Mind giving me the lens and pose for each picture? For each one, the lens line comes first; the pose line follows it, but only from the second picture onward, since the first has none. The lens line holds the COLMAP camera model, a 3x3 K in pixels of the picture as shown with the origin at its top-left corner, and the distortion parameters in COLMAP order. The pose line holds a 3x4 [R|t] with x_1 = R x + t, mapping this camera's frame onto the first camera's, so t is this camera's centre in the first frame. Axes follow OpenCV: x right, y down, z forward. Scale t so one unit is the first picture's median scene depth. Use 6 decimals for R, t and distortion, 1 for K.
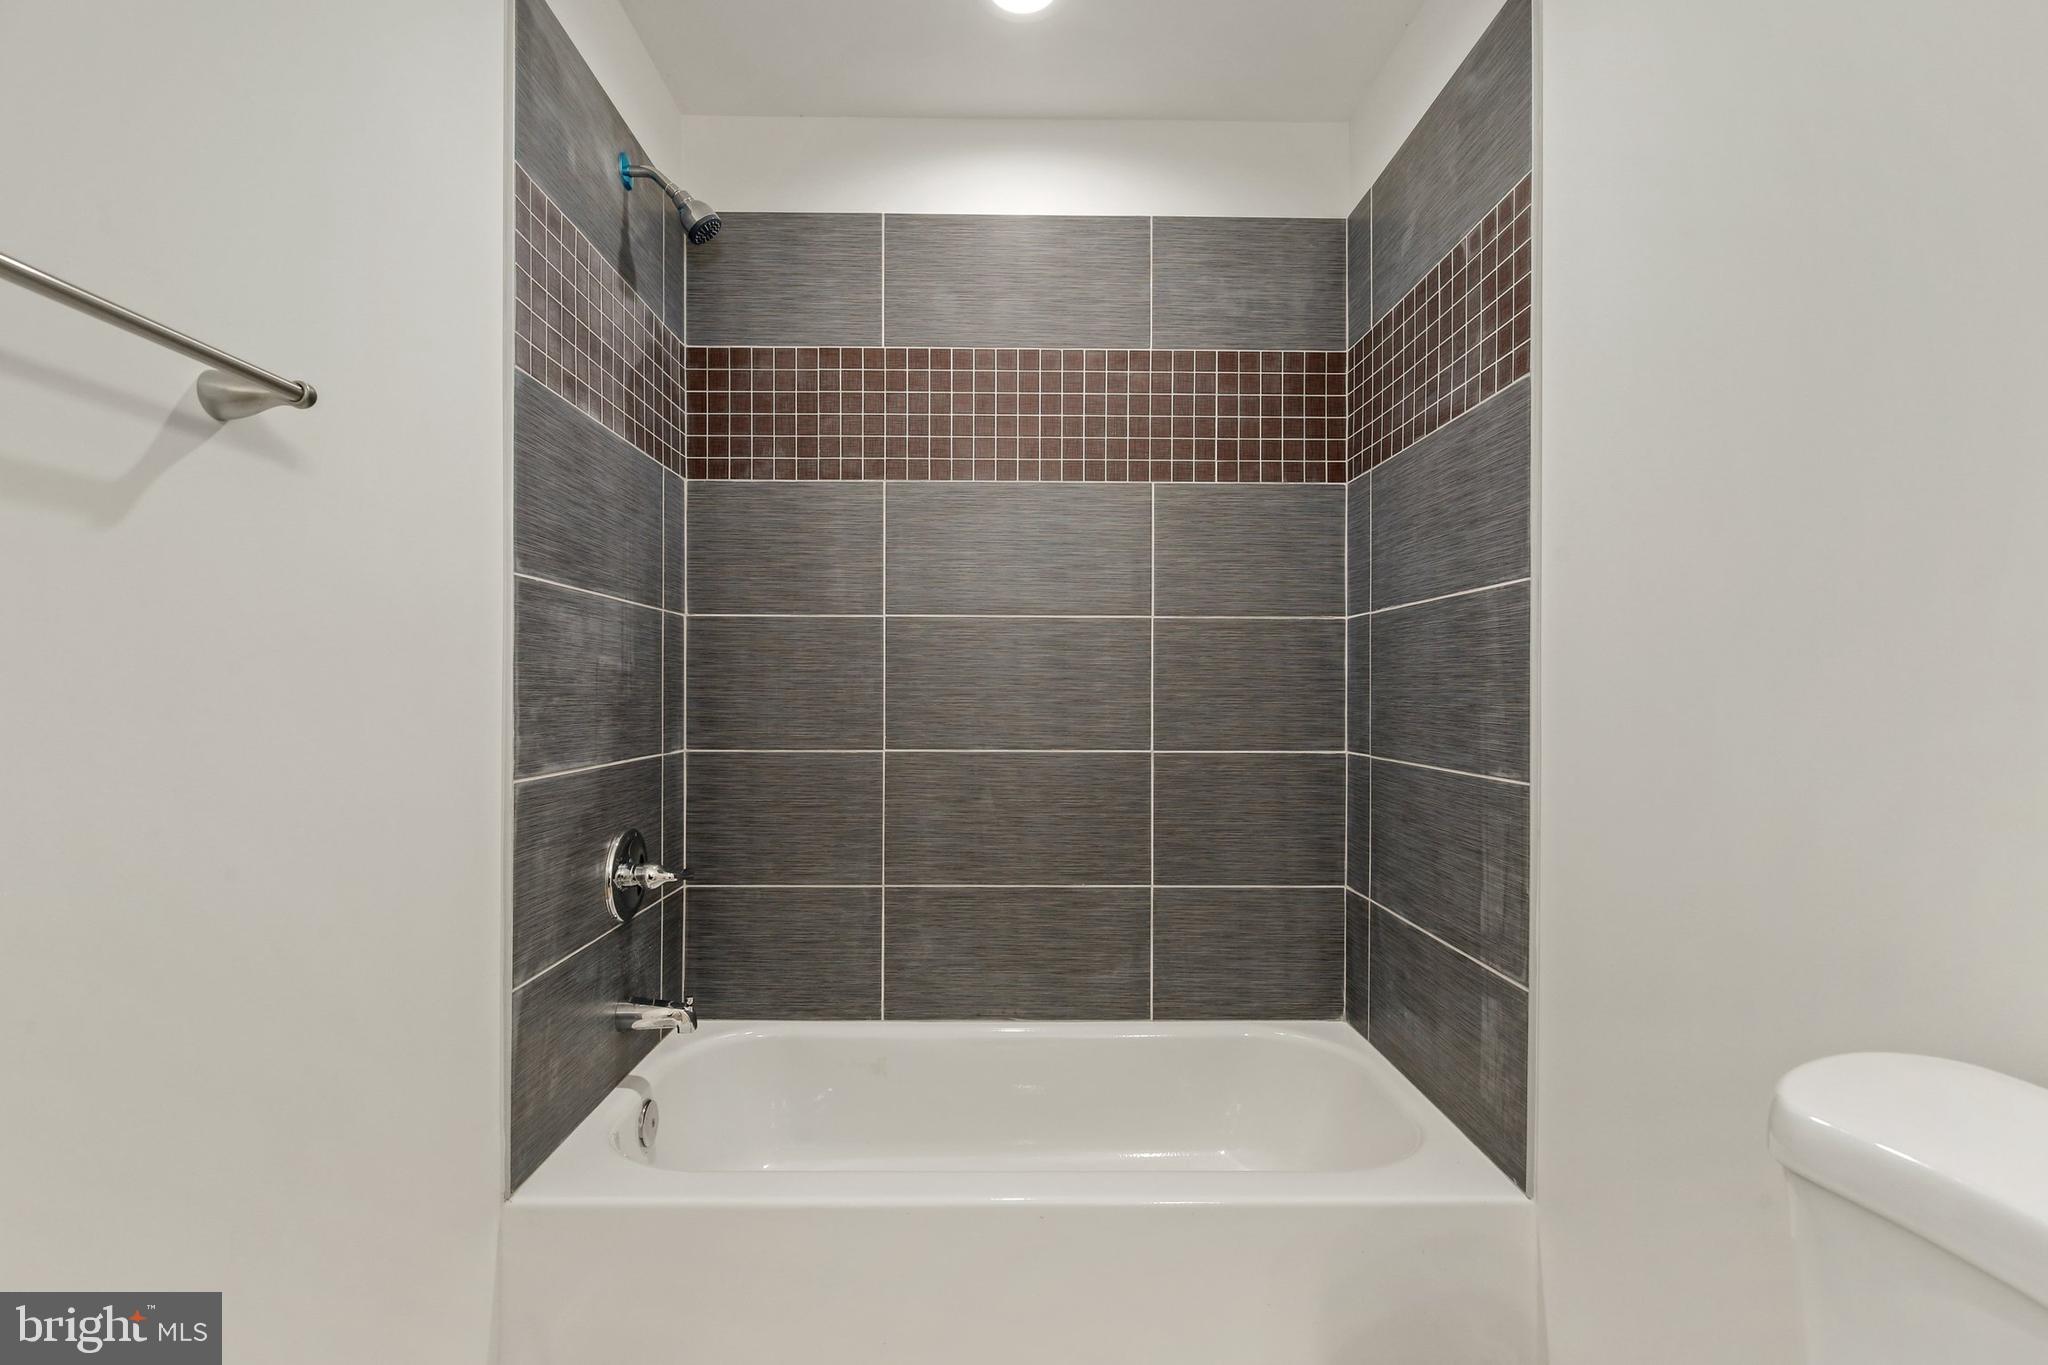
lens RADIAL K [[939.4, 0, 1019.8], [0, 939.4, 677.5], [0, 0, 1]] dist [0.009916, -0.009495]
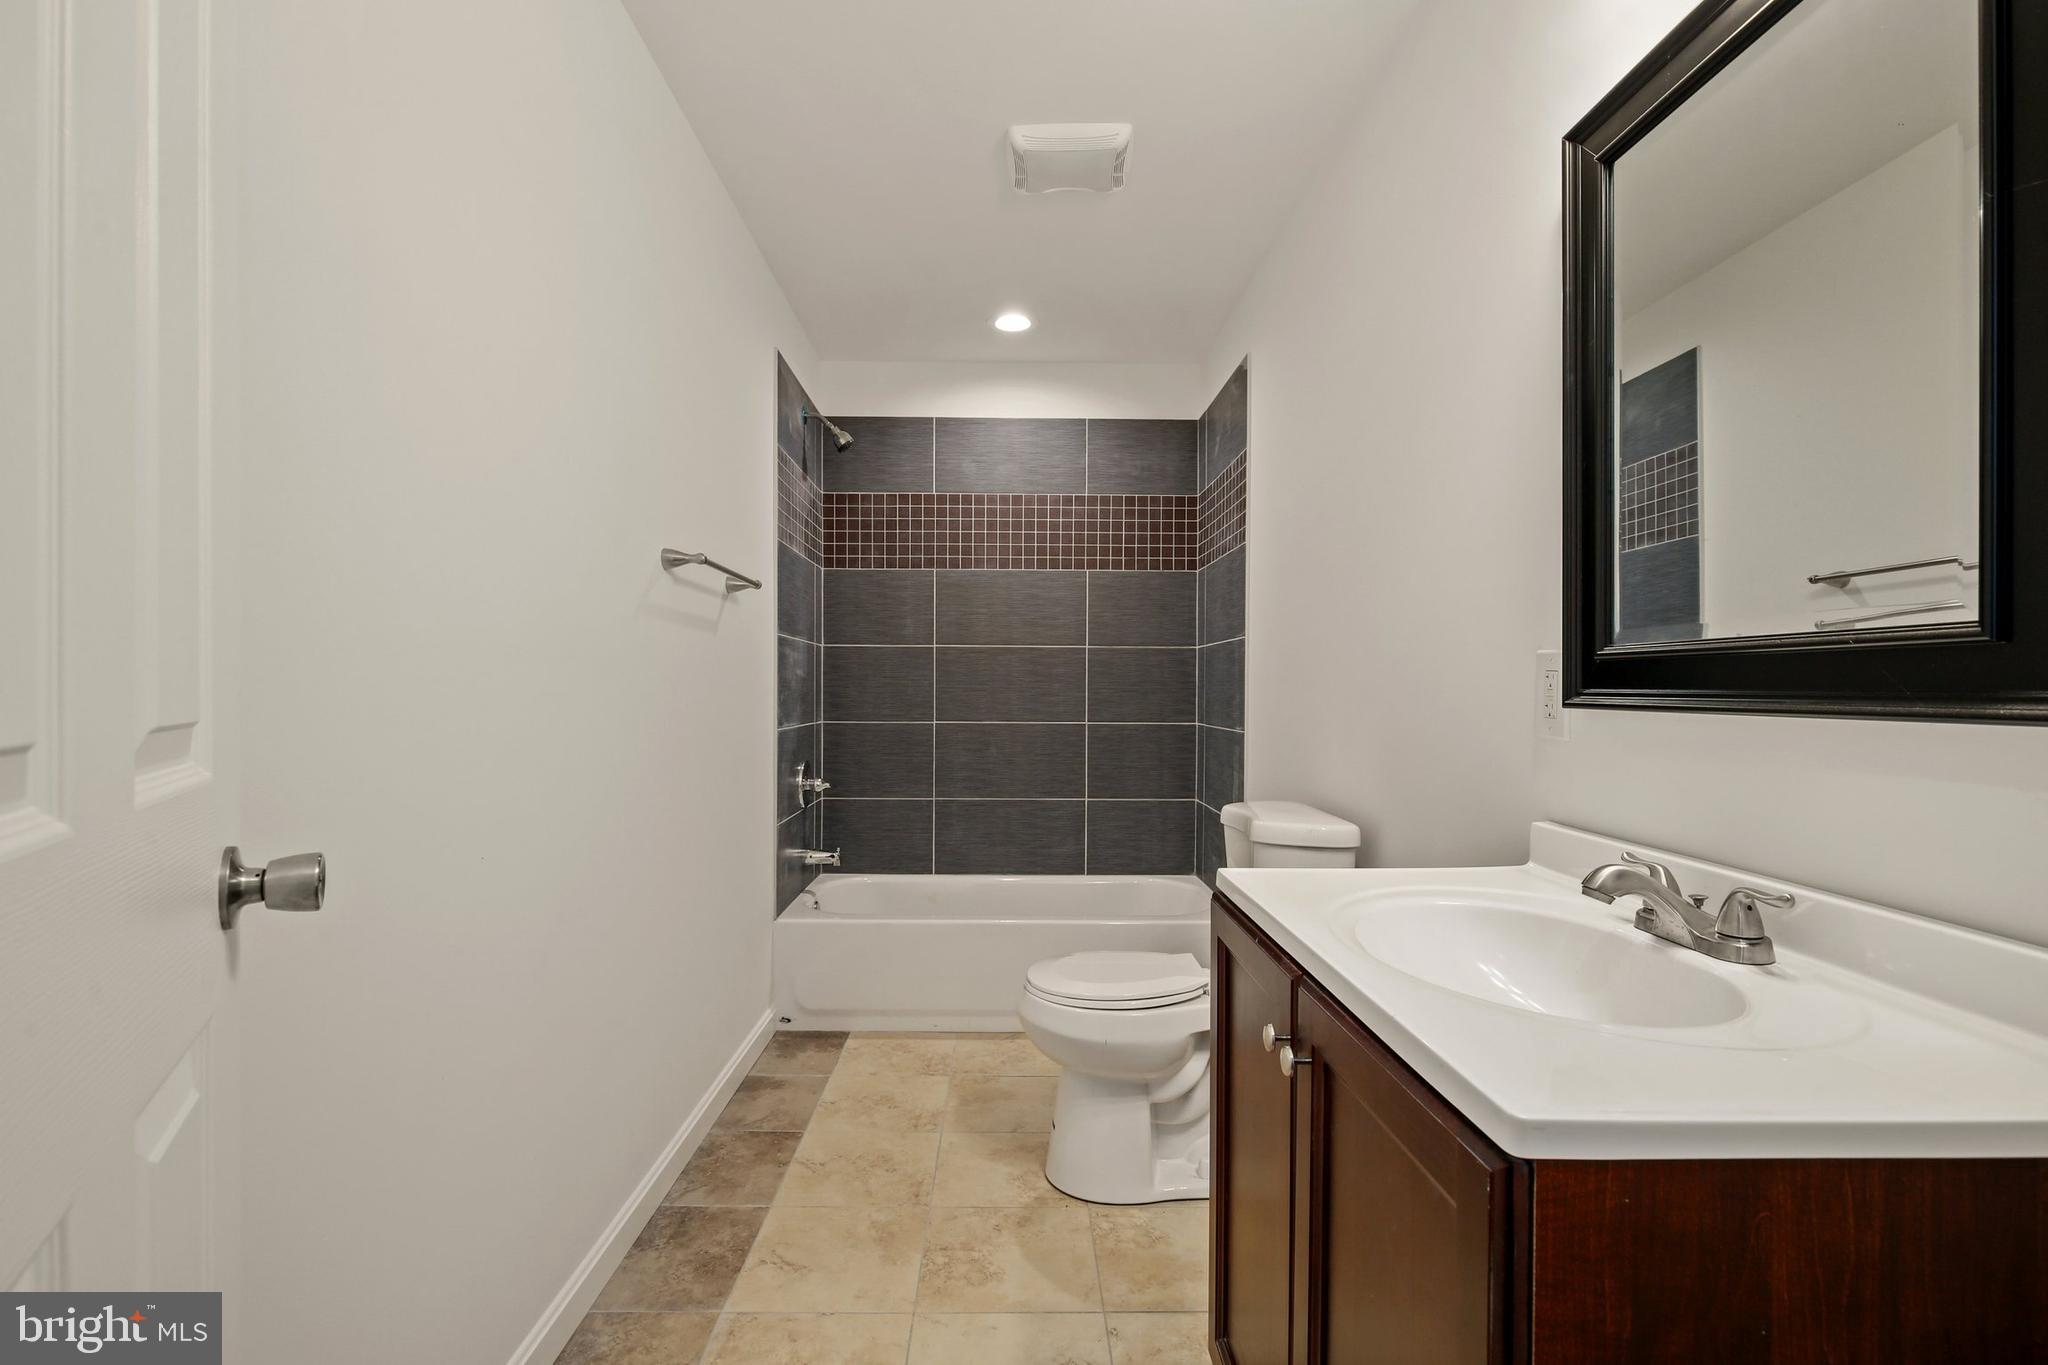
lens RADIAL K [[939.4, 0, 1019.8], [0, 939.4, 677.5], [0, 0, 1]] dist [0.009916, -0.009495]
pose [[0.999998, 0.001940, -0.000443, 0.016421], [-0.001939, 0.999998, 0.000697, -0.007680], [0.000445, -0.000697, 1.000000, -0.761861]]
